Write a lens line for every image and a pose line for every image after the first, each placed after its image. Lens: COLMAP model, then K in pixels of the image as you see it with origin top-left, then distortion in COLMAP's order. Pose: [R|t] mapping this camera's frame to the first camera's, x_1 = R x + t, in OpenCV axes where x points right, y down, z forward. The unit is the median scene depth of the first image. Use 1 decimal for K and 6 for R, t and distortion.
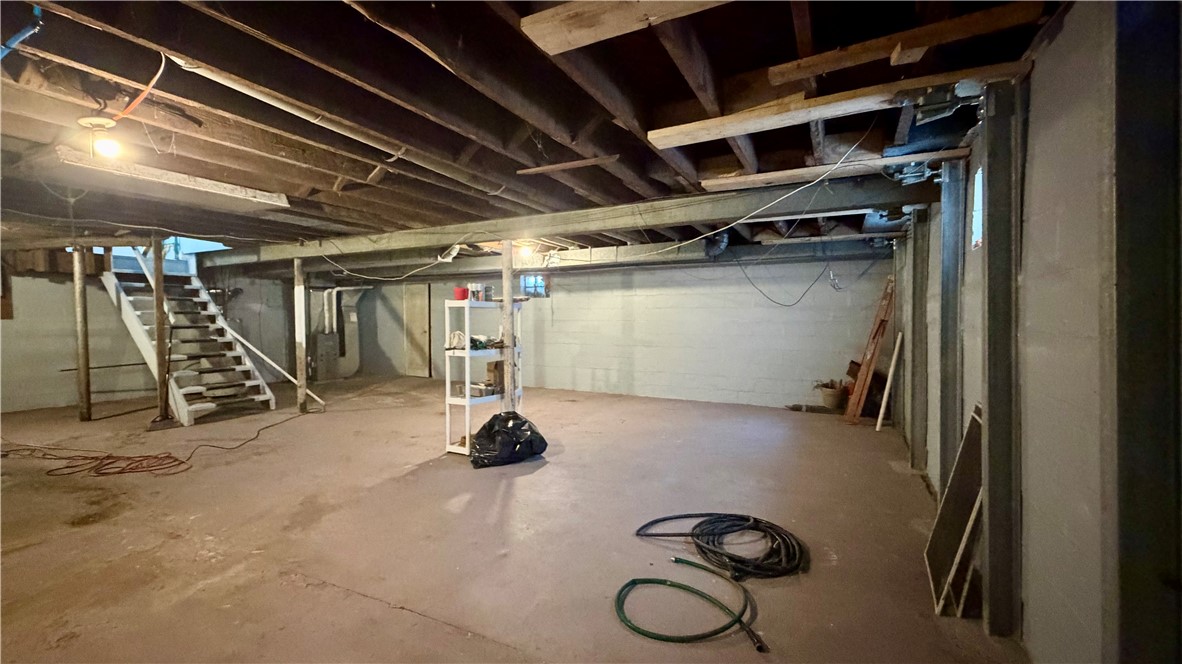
lens RADIAL K [[469.2, 0, 589.3], [0, 469.2, 328.1], [0, 0, 1]] dist [0.001235, 0.000312]
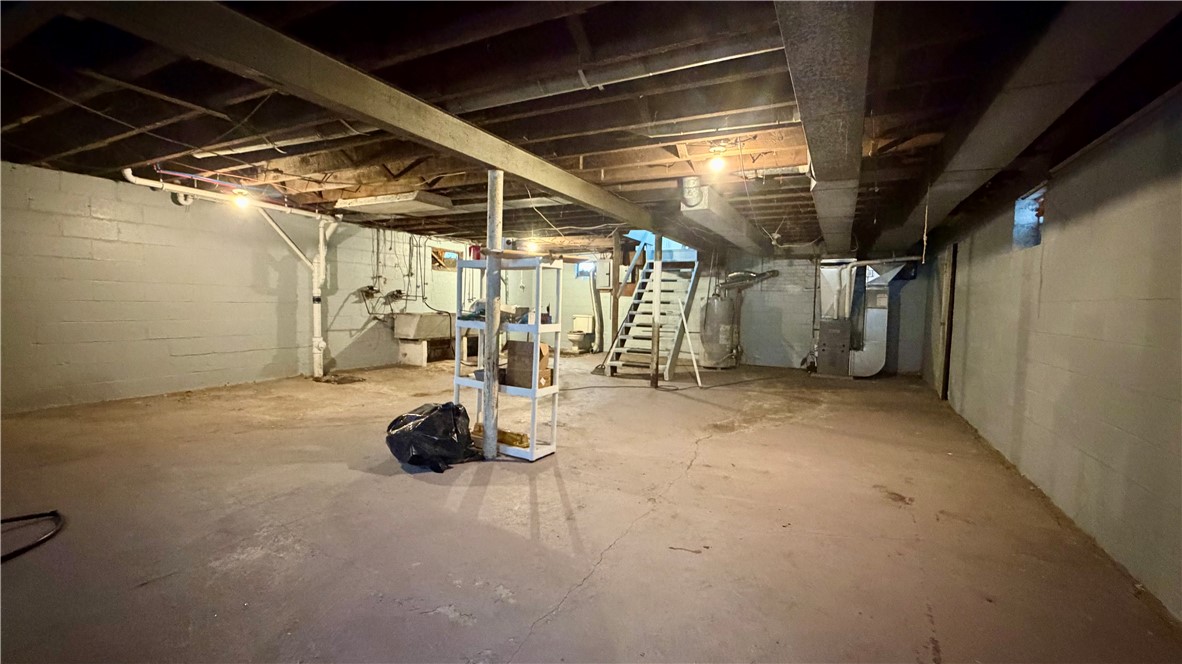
lens RADIAL K [[469.2, 0, 590.7], [0, 469.2, 332.2], [0, 0, 1]] dist [0.001235, 0.000312]
pose [[-0.000841, 0.071691, -0.997427, 0.282516], [-0.054829, 0.995923, 0.071629, -0.001194], [0.998495, 0.054748, 0.003093, 0.595002]]
